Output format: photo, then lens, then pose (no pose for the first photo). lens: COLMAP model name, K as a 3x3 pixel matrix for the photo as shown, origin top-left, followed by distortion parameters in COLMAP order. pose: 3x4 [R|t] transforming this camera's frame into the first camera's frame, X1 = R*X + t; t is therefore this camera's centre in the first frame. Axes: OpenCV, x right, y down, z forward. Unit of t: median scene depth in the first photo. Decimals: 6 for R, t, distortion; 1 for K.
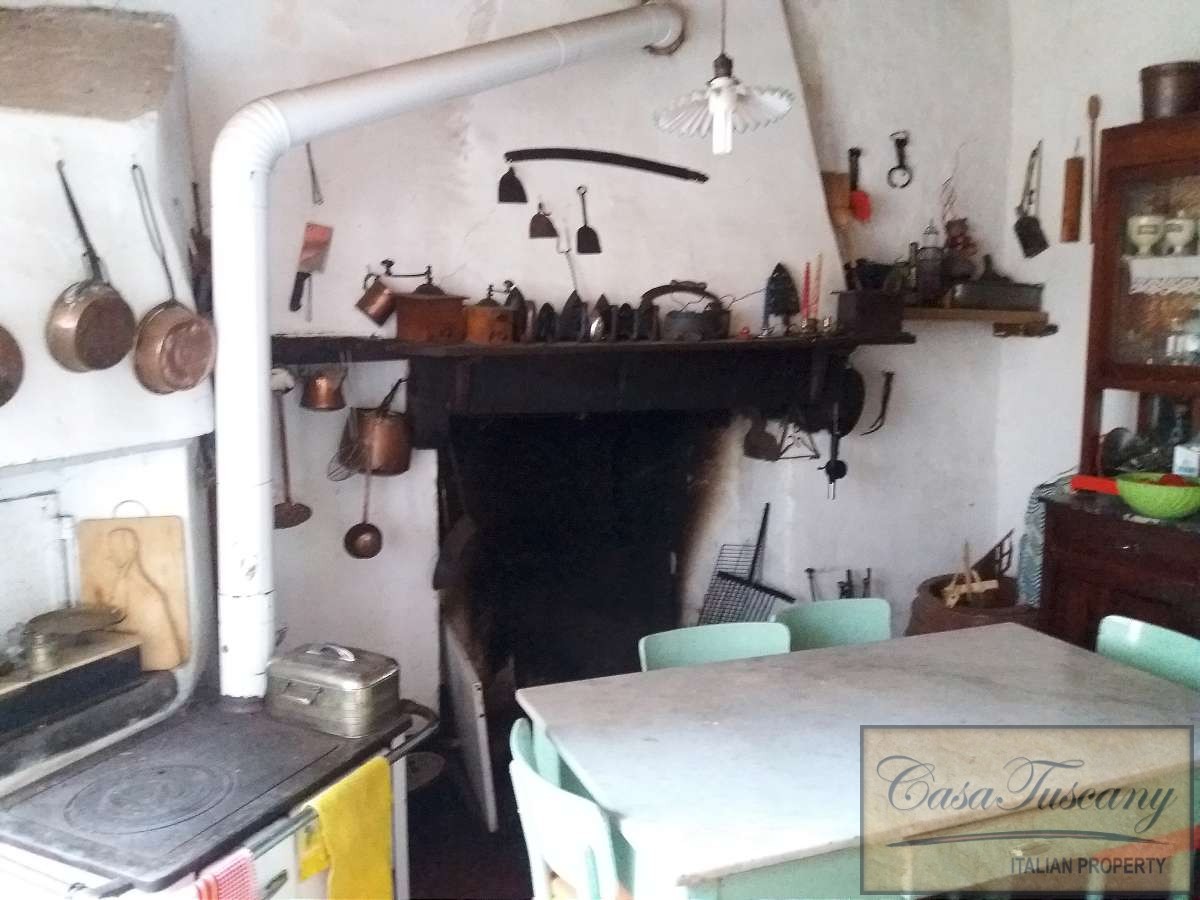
lens RADIAL K [[1015.5, 0, 600.0], [0, 1015.5, 450.0], [0, 0, 1]] dist [0.070339, -0.158849]
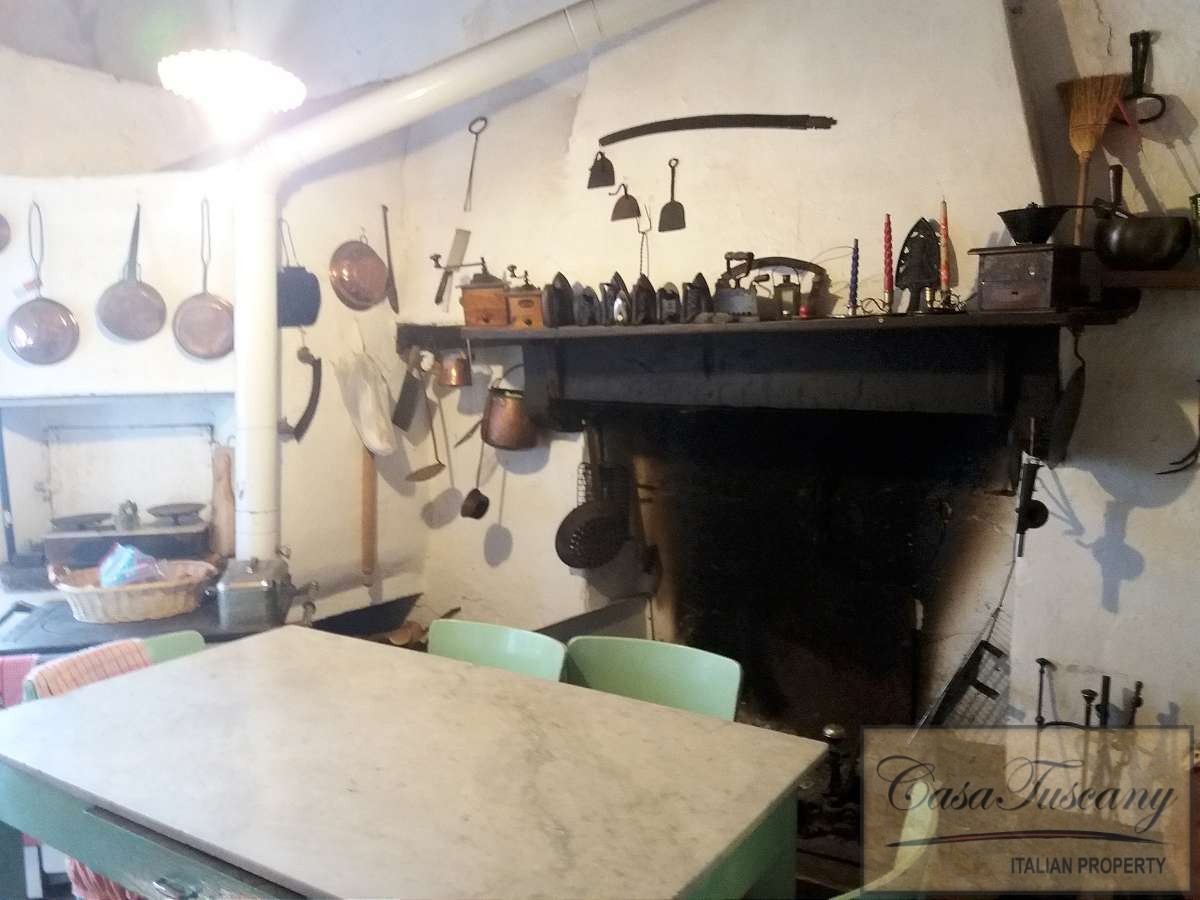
lens RADIAL K [[1015.5, 0, 600.0], [0, 1015.5, 450.0], [0, 0, 1]] dist [0.070339, -0.158849]
pose [[0.576602, 0.077996, -0.813294, 0.712397], [-0.099588, 0.994720, 0.024790, -0.013255], [0.810933, 0.066700, 0.581325, 0.428136]]
